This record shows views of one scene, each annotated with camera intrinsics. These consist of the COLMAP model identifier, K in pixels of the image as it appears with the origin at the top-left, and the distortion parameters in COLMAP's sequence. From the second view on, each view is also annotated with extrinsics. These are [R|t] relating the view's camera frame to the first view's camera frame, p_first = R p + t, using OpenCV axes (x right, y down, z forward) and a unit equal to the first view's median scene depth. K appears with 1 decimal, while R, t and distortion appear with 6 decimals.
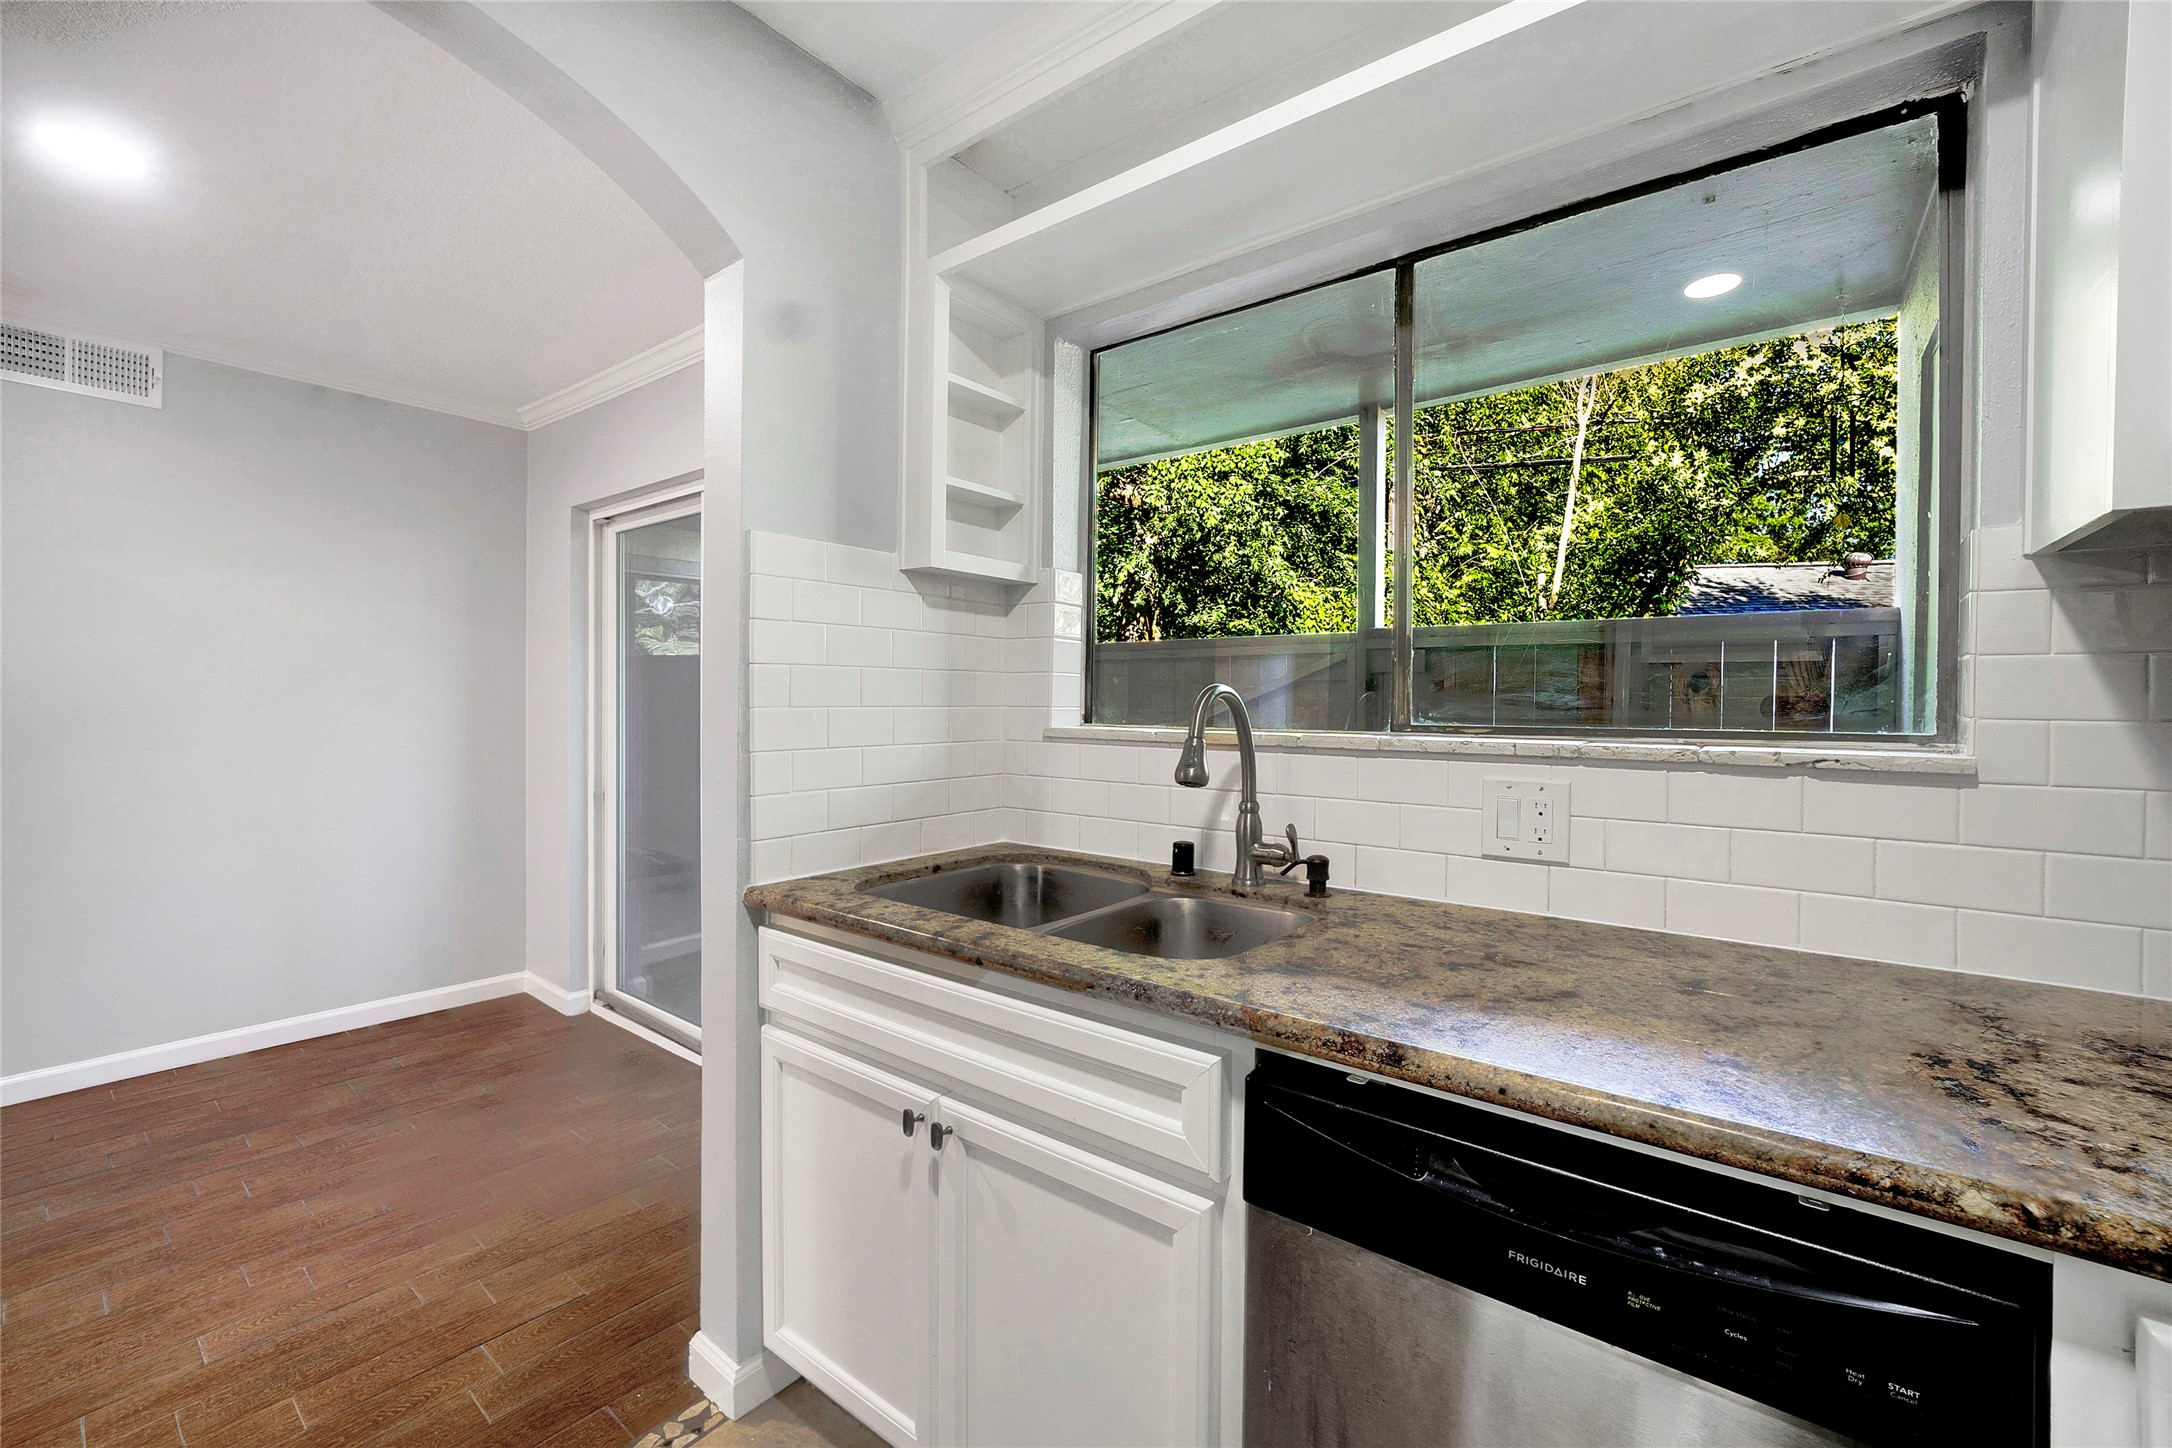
lens RADIAL K [[878.2, 0, 1103.4], [0, 878.2, 708.0], [0, 0, 1]] dist [-0.002569, -0.000021]
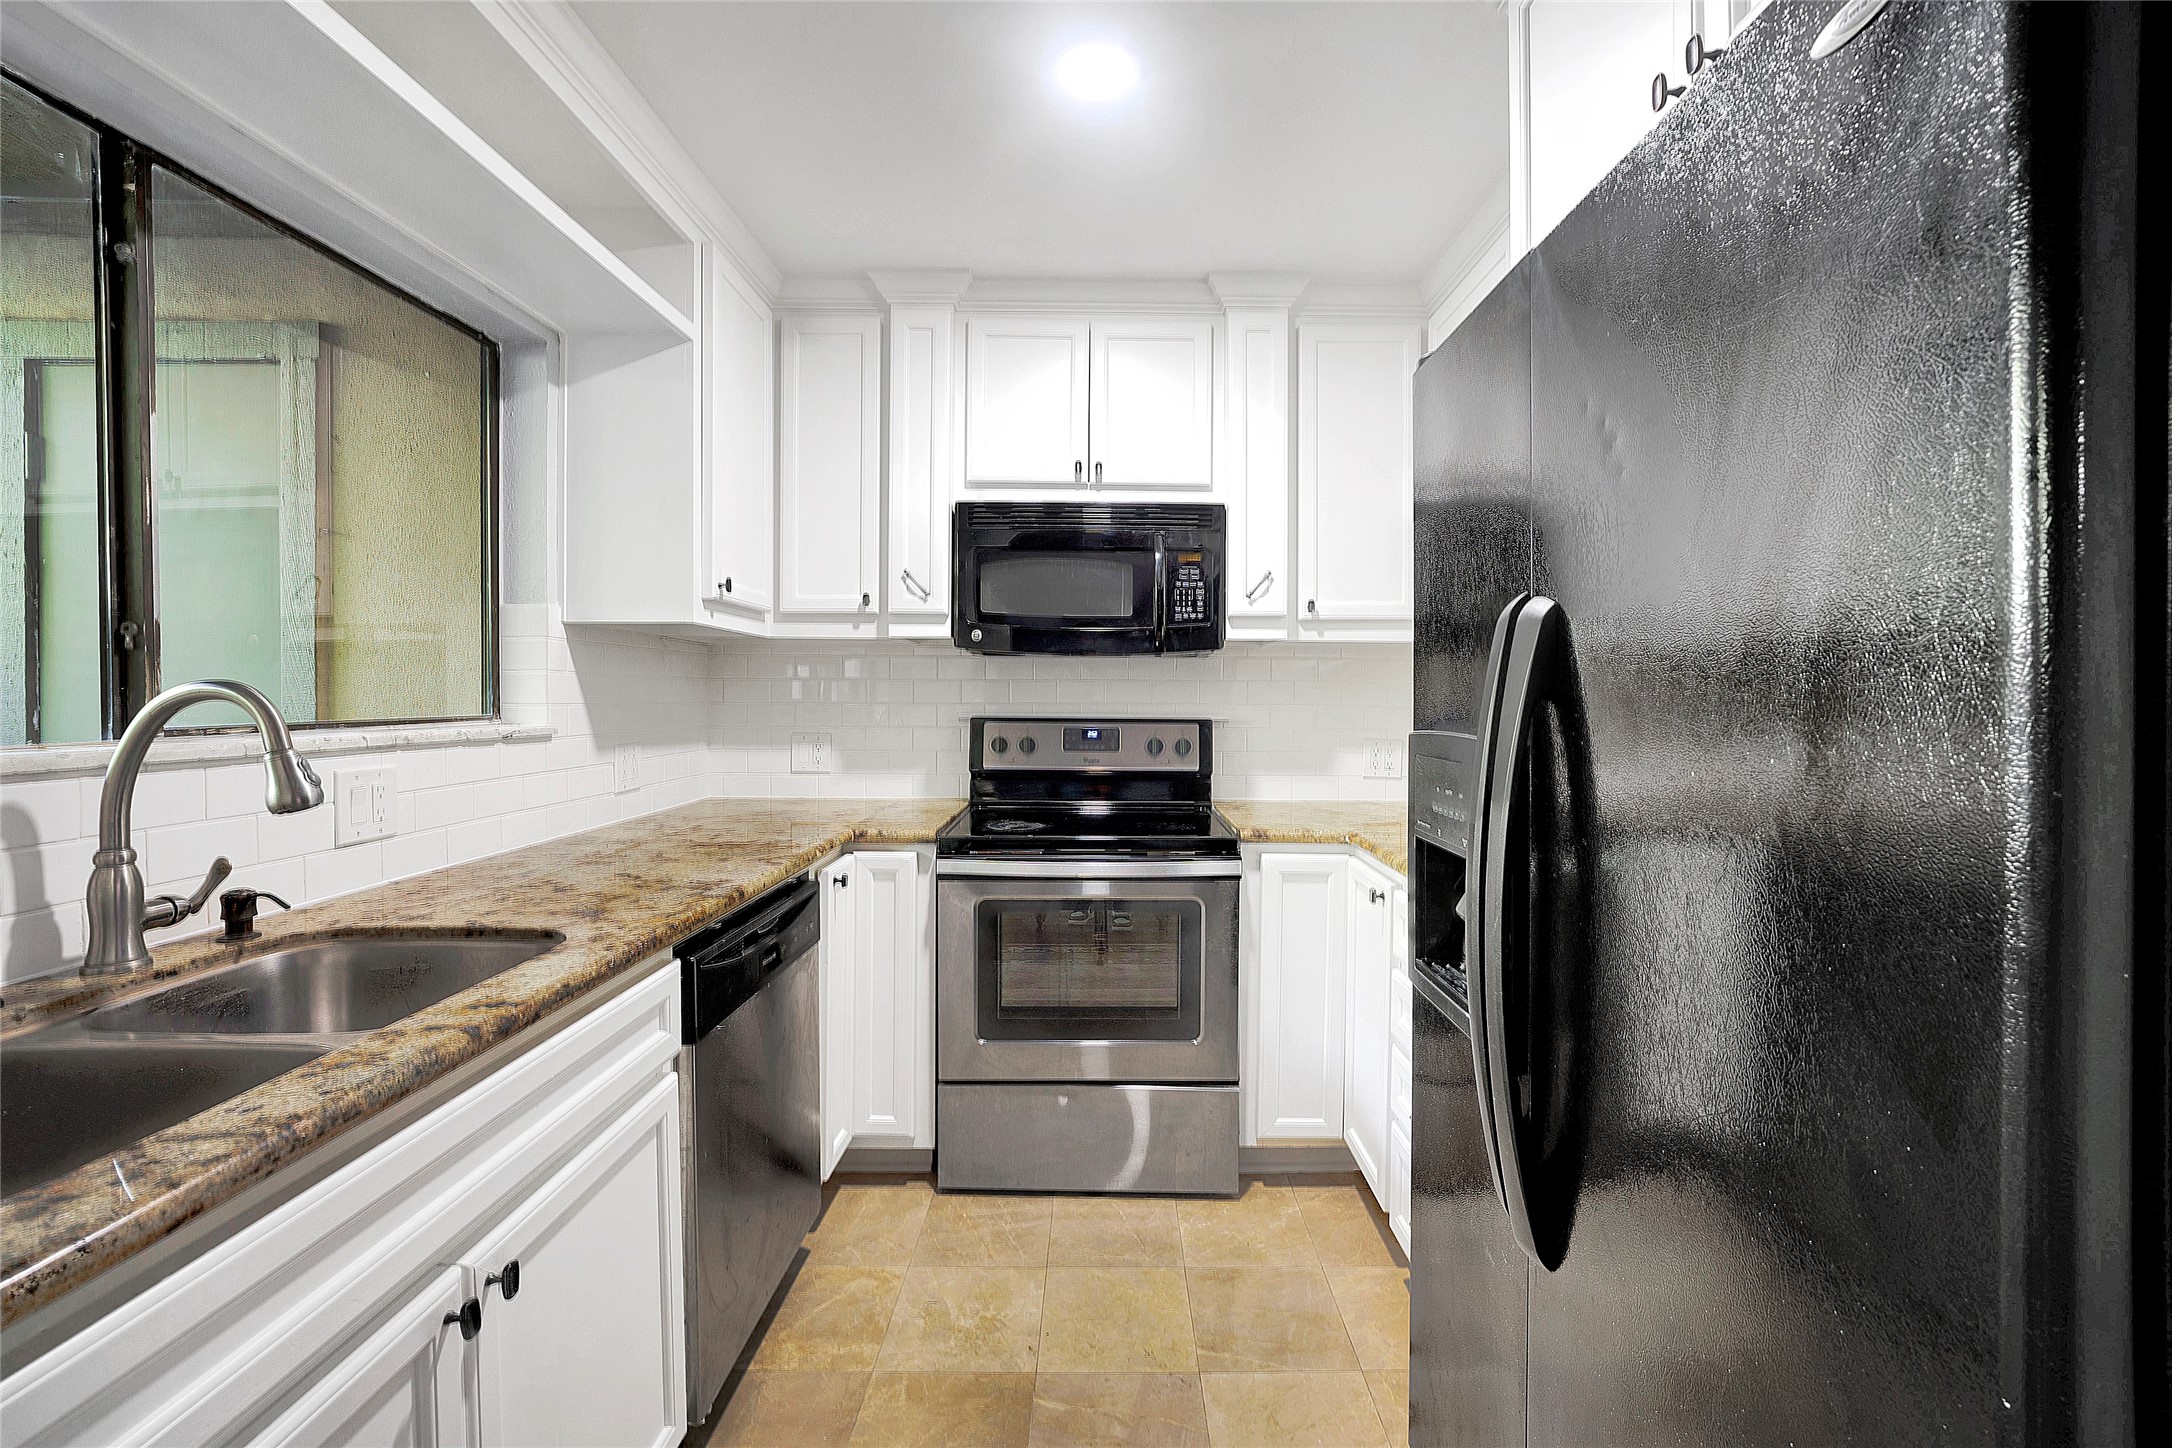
lens RADIAL K [[931.6, 0, 1111.8], [0, 931.6, 678.8], [0, 0, 1]] dist [-0.008703, 0.000366]
pose [[-0.600402, 0.006481, 0.799672, -1.312511], [0.009214, 0.999957, -0.001186, -0.027183], [-0.799645, 0.006656, -0.600436, 1.221253]]
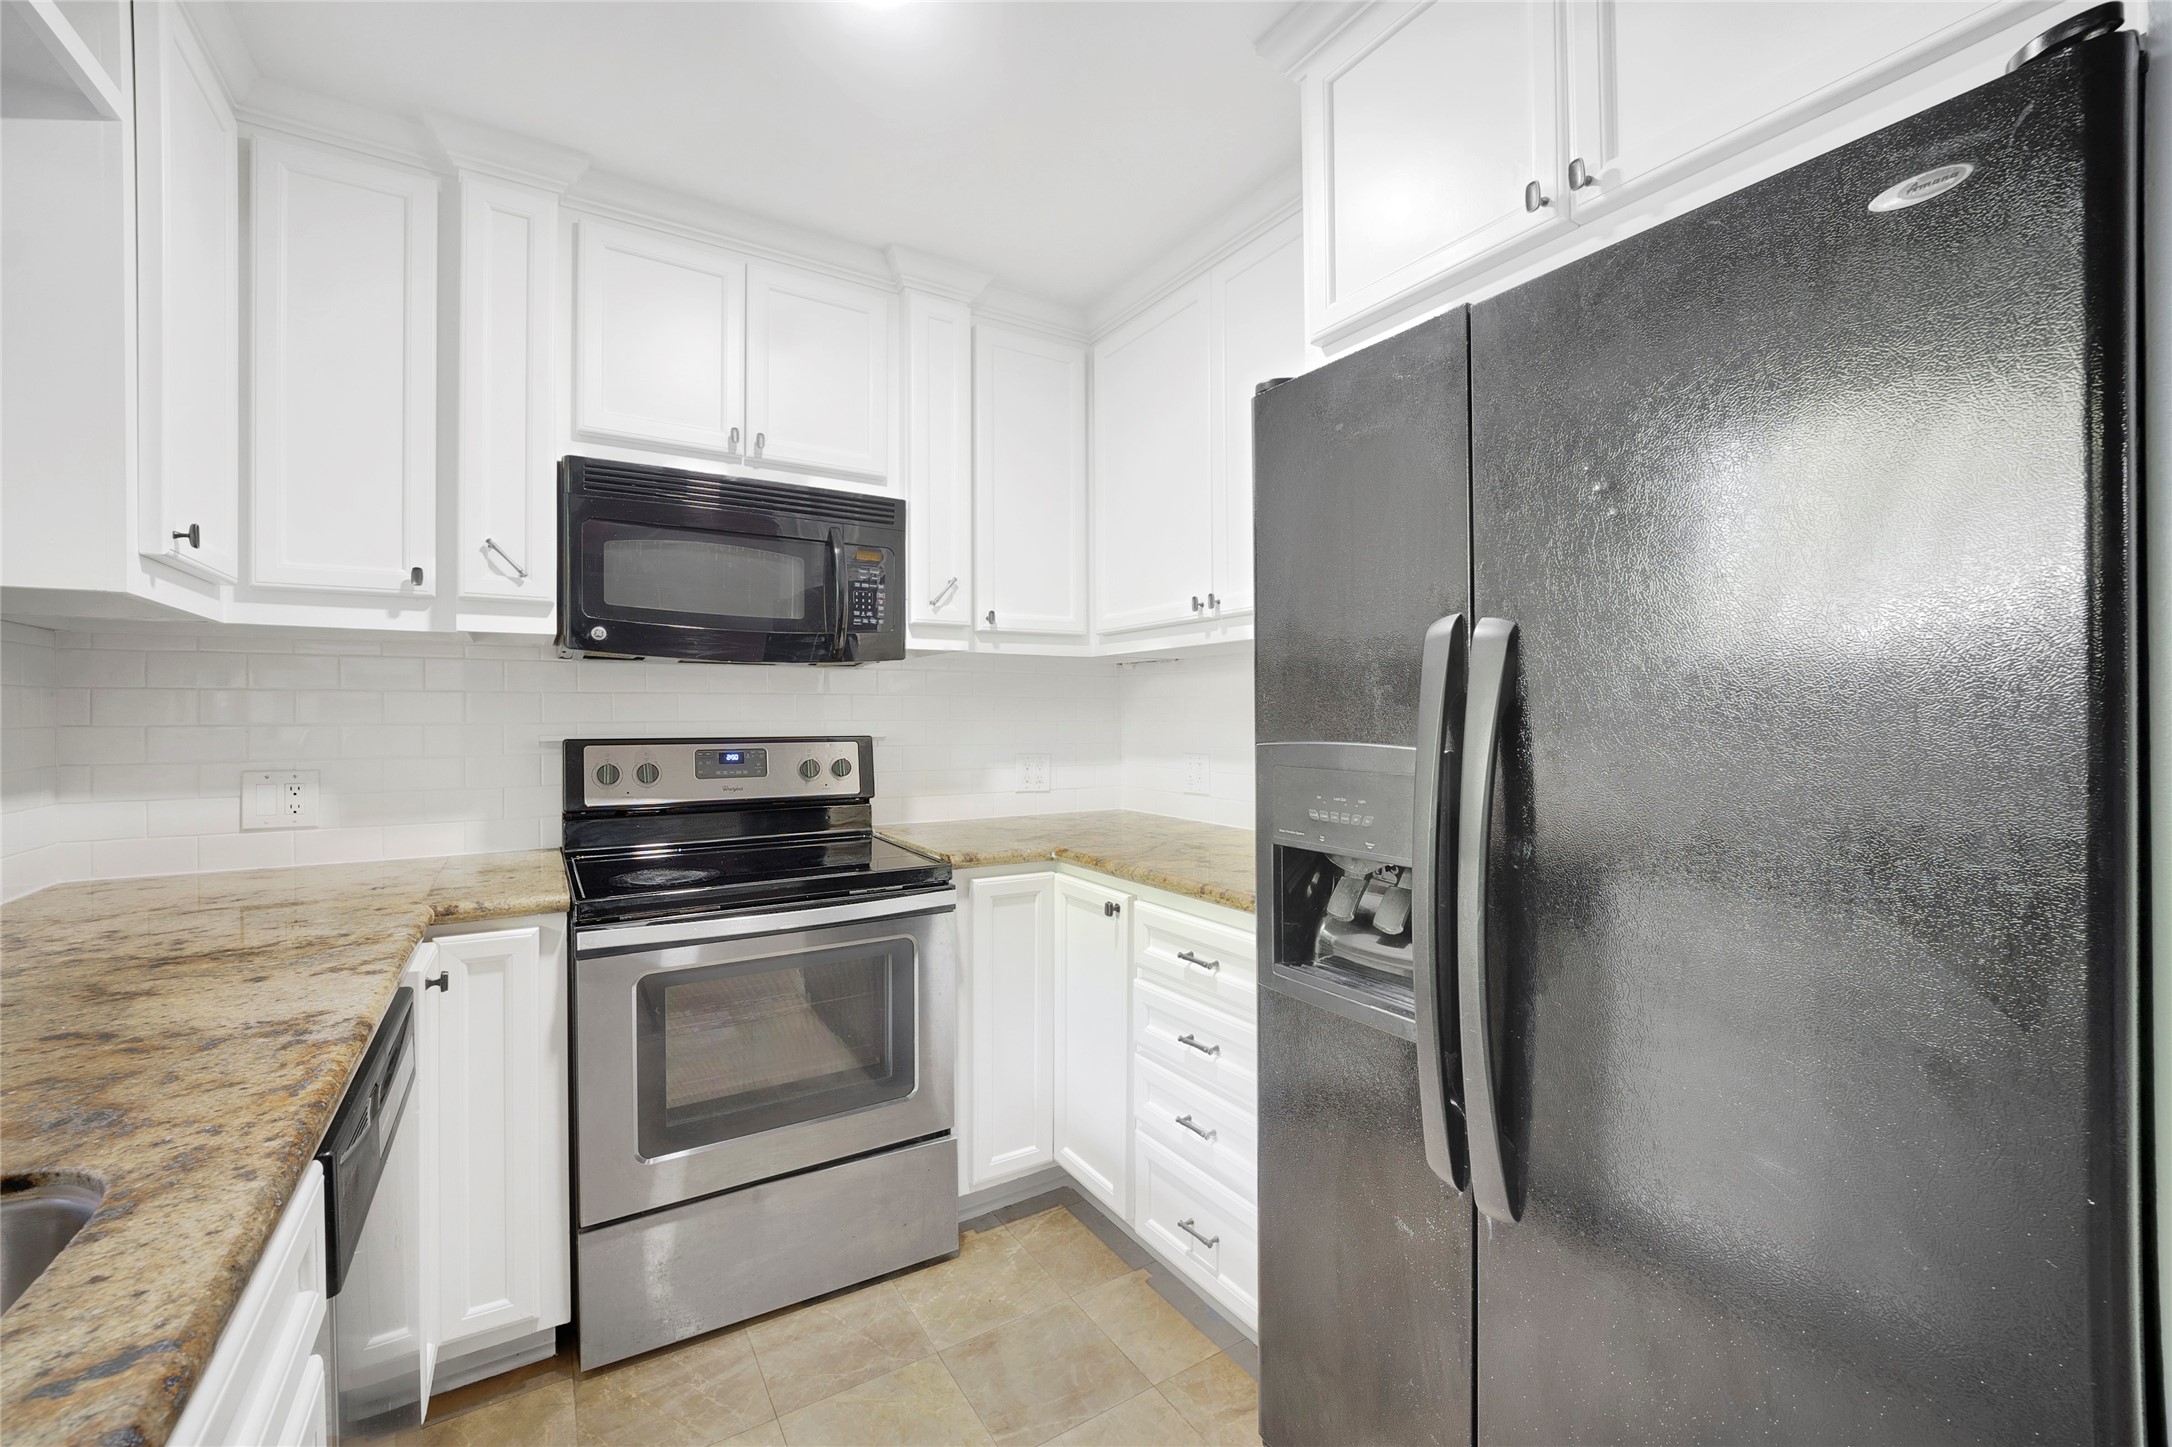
lens RADIAL K [[922.2, 0, 1135.9], [0, 922.2, 691.4], [0, 0, 1]] dist [-0.011356, 0.000185]
pose [[-0.943640, 0.002471, 0.330963, -0.786112], [0.002769, 0.999996, 0.000427, -0.027638], [-0.330961, 0.001320, -0.943643, 1.419673]]
